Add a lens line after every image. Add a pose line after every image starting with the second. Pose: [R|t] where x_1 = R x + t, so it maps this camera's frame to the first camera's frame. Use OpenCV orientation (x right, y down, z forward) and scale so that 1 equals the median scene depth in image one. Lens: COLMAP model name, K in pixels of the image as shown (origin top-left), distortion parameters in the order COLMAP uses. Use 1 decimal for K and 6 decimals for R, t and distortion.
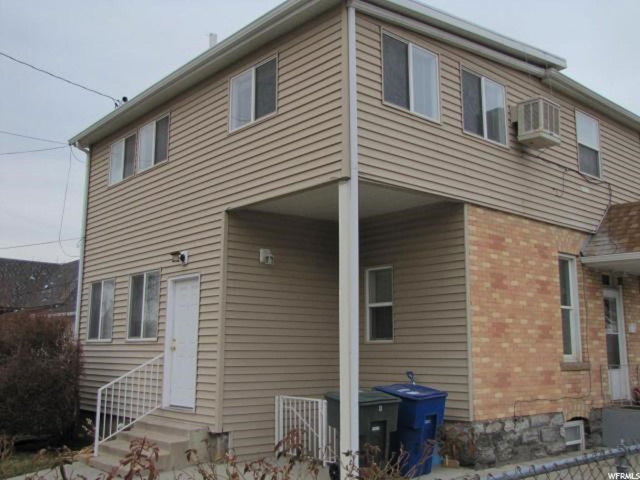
lens RADIAL K [[681.6, 0, 320.0], [0, 681.6, 240.0], [0, 0, 1]] dist [-0.123901, 0.208696]
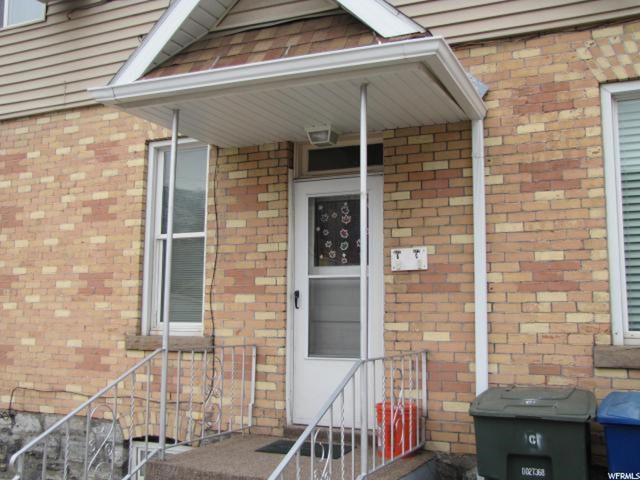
lens RADIAL K [[681.6, 0, 320.0], [0, 681.6, 240.0], [0, 0, 1]] dist [-0.123901, 0.208696]
pose [[0.411523, -0.115043, -0.904109, 0.994332], [0.143842, 0.987767, -0.060216, 0.167578], [0.899977, -0.105268, 0.423037, 0.952745]]
